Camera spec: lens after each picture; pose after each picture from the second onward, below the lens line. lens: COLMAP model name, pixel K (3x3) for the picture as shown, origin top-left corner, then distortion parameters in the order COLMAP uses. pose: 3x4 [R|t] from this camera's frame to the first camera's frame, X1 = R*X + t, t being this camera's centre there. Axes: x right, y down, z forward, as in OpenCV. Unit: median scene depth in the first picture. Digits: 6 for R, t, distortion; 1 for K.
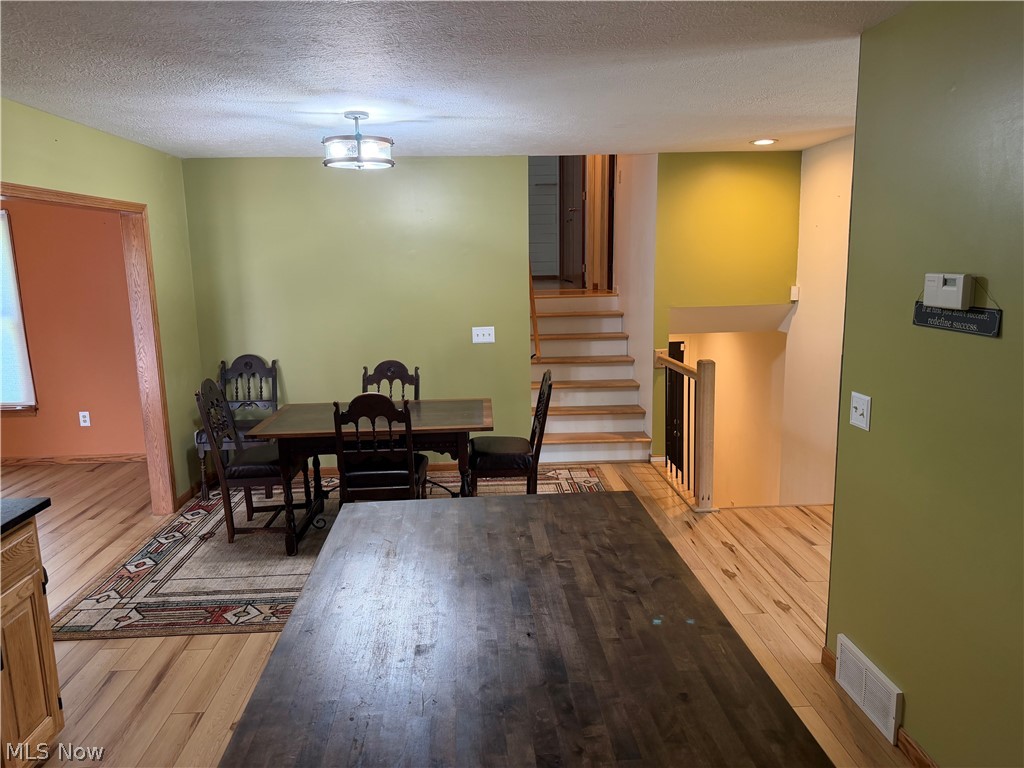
lens RADIAL K [[714.5, 0, 507.2], [0, 714.5, 384.8], [0, 0, 1]] dist [0.113893, -0.122652]
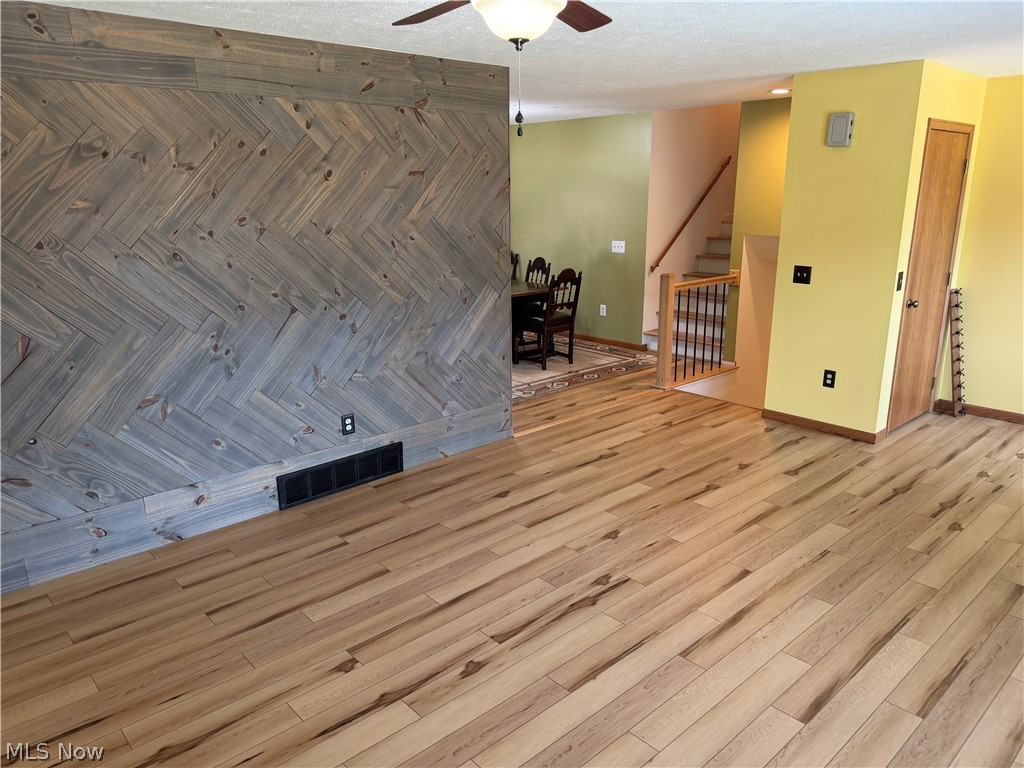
lens RADIAL K [[714.5, 0, 507.2], [0, 714.5, 384.8], [0, 0, 1]] dist [0.113893, -0.122652]
pose [[0.623198, 0.209168, -0.753573, 1.059530], [-0.143814, 0.977789, 0.152470, 0.009884], [0.768727, 0.013355, 0.639437, -0.039563]]
